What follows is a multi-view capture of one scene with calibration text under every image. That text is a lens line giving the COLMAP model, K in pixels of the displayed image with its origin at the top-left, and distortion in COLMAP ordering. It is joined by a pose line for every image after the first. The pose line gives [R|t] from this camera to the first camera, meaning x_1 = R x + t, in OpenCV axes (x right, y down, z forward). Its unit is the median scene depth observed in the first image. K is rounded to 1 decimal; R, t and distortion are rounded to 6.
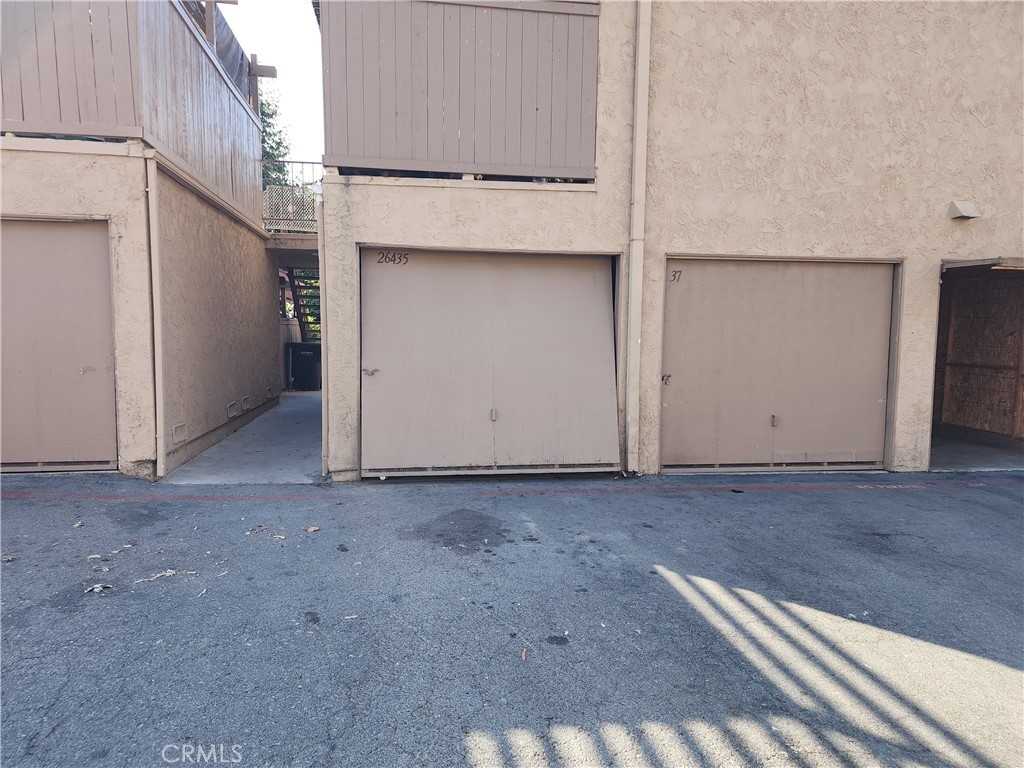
lens RADIAL K [[696.4, 0, 513.1], [0, 696.4, 384.6], [0, 0, 1]] dist [0.060649, -0.003530]
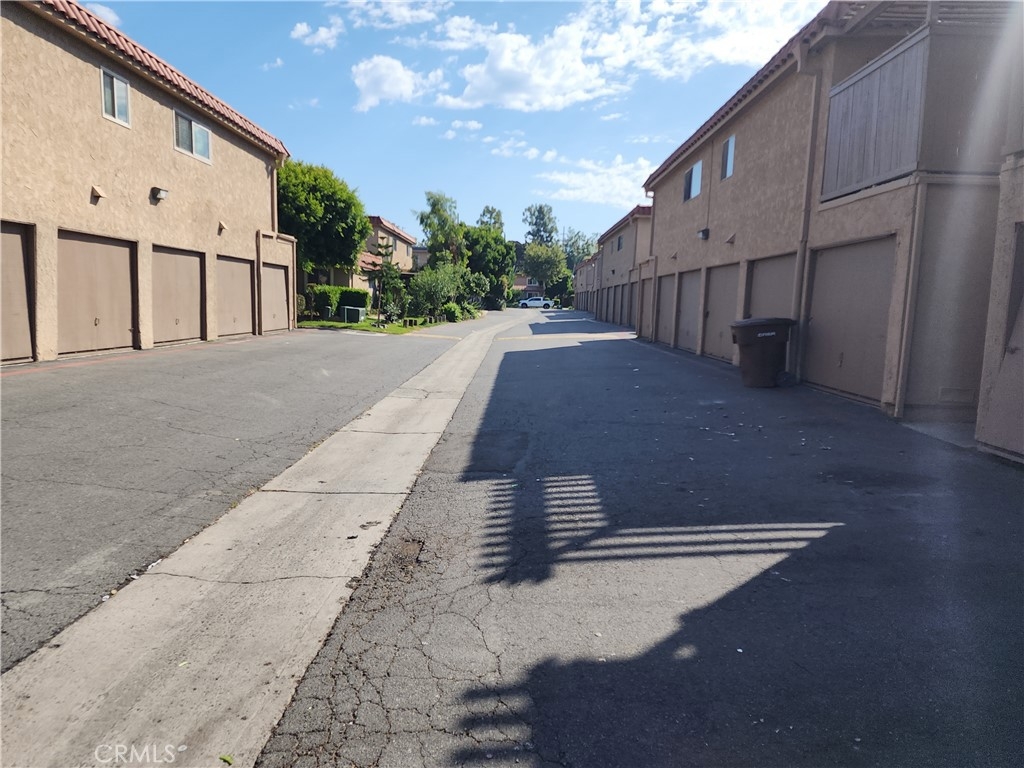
lens RADIAL K [[696.4, 0, 513.5], [0, 696.4, 386.7], [0, 0, 1]] dist [0.060649, -0.003530]
pose [[-0.160961, 0.106213, -0.981229, 1.275285], [-0.109957, 0.986073, 0.124775, -0.023306], [0.980817, 0.127977, -0.147040, 0.624215]]
